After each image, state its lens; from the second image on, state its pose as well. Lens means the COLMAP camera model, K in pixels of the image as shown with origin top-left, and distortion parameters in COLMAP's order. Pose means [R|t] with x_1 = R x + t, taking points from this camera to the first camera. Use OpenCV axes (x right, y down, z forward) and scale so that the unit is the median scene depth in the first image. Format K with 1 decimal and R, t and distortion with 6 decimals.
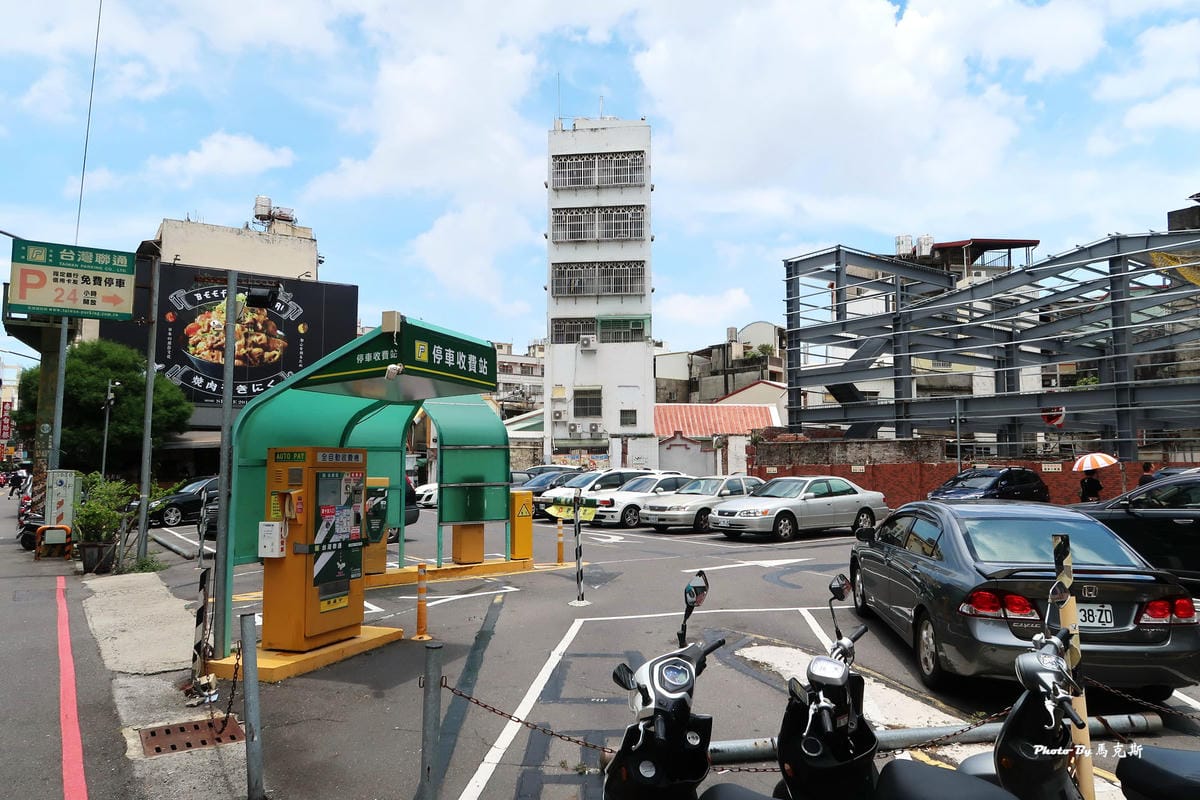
lens RADIAL K [[826.5, 0, 601.2], [0, 826.5, 396.6], [0, 0, 1]] dist [-0.040331, 0.019838]
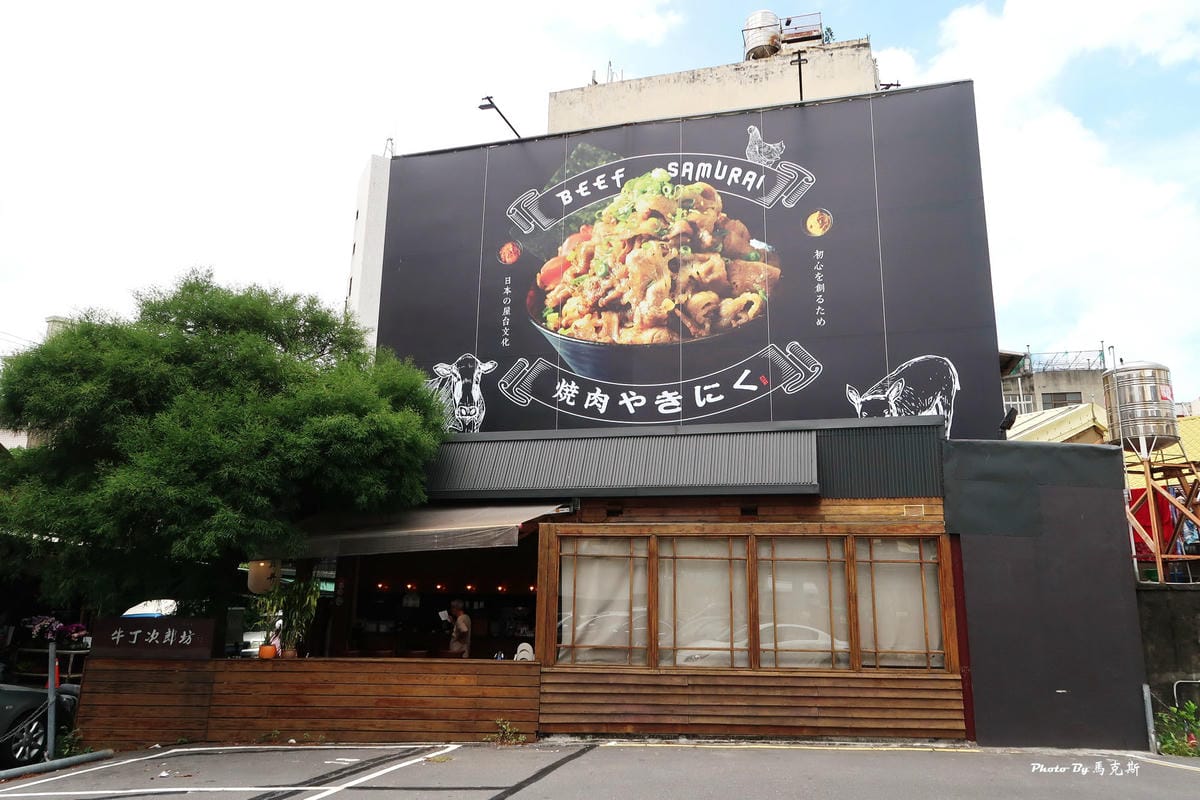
lens RADIAL K [[889.1, 0, 601.2], [0, 889.1, 397.0], [0, 0, 1]] dist [-0.007258, -0.001054]
pose [[0.647025, -0.167440, -0.743857, -0.153013], [0.046072, 0.982392, -0.181060, 0.061186], [0.761076, 0.082879, 0.643347, 0.710748]]
